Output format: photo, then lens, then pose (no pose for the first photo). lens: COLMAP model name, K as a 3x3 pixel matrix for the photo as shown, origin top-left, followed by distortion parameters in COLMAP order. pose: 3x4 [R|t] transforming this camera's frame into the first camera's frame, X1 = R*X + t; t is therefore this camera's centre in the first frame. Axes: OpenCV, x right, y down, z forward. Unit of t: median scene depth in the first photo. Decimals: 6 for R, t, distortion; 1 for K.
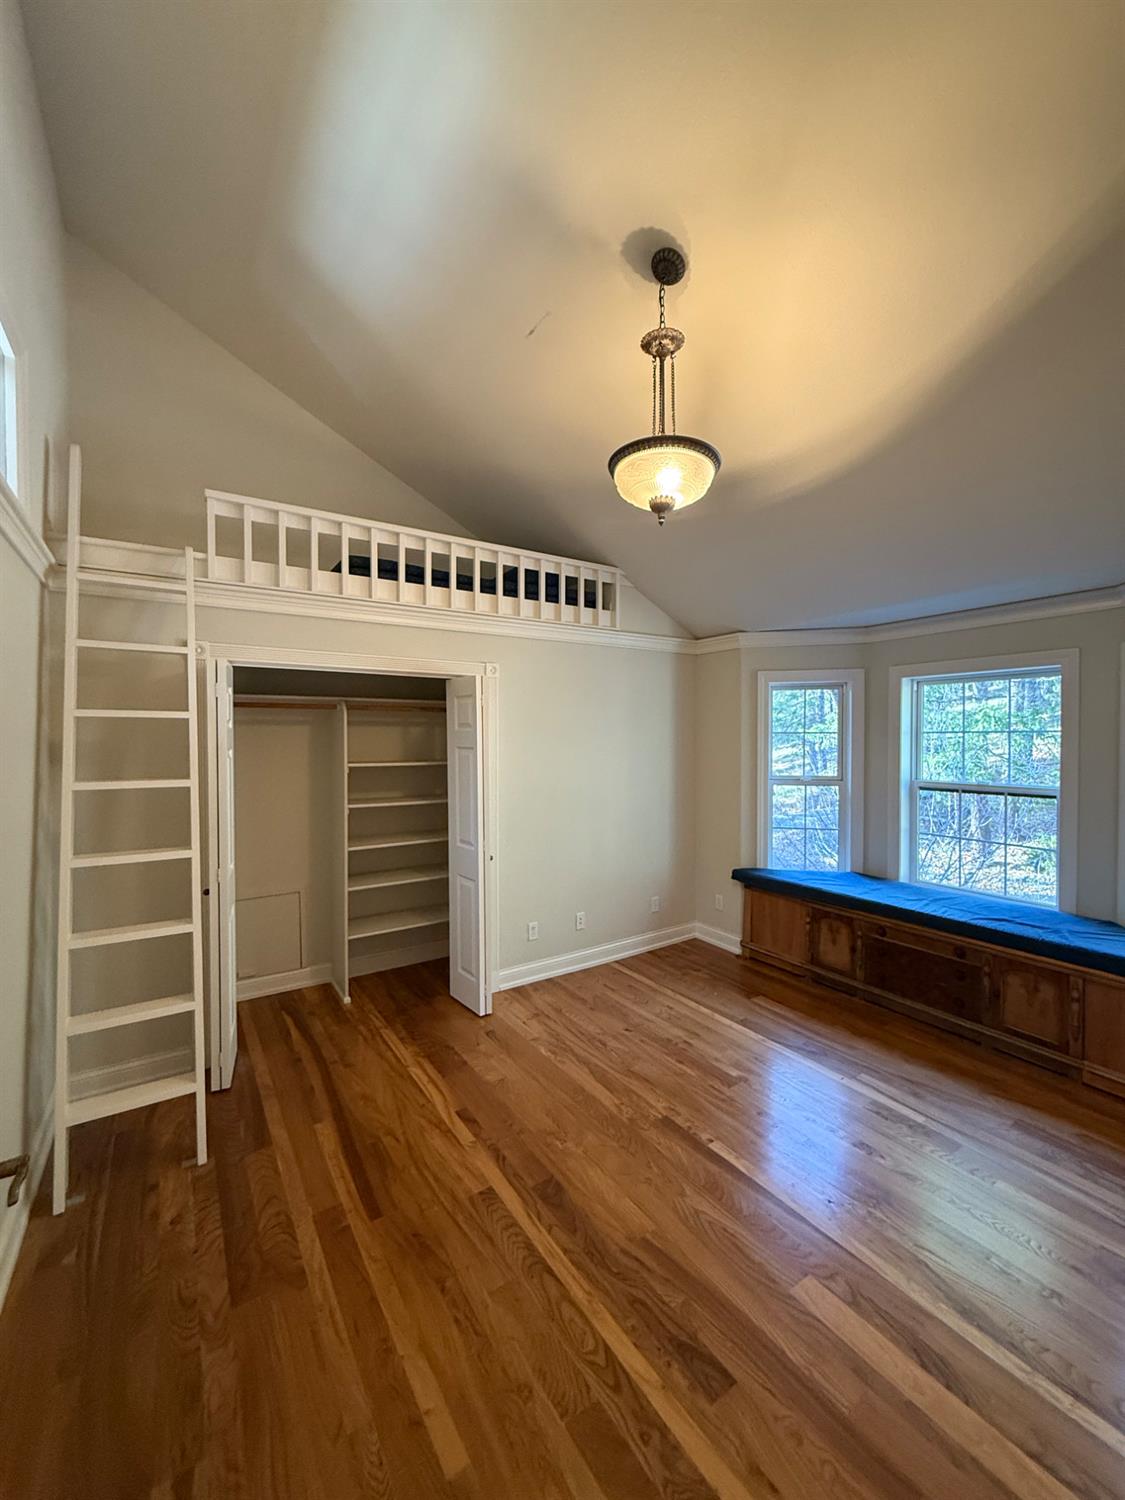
lens RADIAL K [[596.3, 0, 556.4], [0, 596.3, 743.8], [0, 0, 1]] dist [-0.000034, -0.000801]
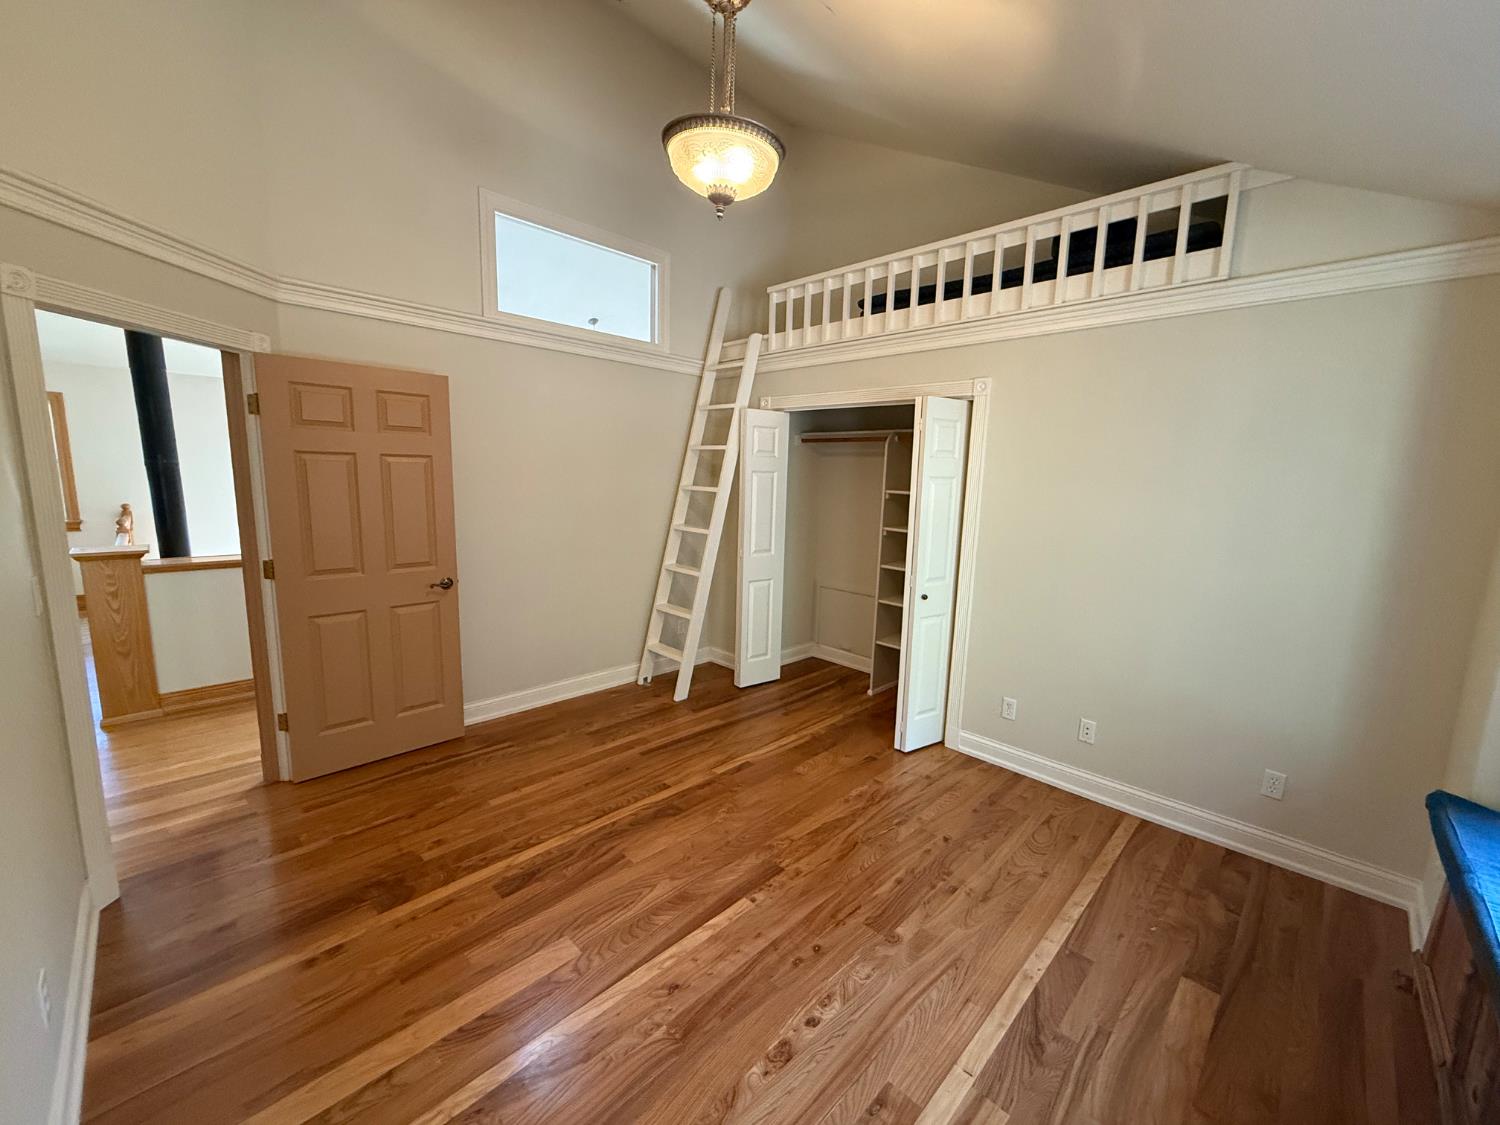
lens RADIAL K [[596.3, 0, 750.2], [0, 596.3, 557.2], [0, 0, 1]] dist [-0.000034, -0.000801]
pose [[0.206292, 0.150453, -0.966855, 0.829322], [-0.036803, 0.988602, 0.145985, 0.005619], [0.977798, 0.005468, 0.209478, 0.621568]]
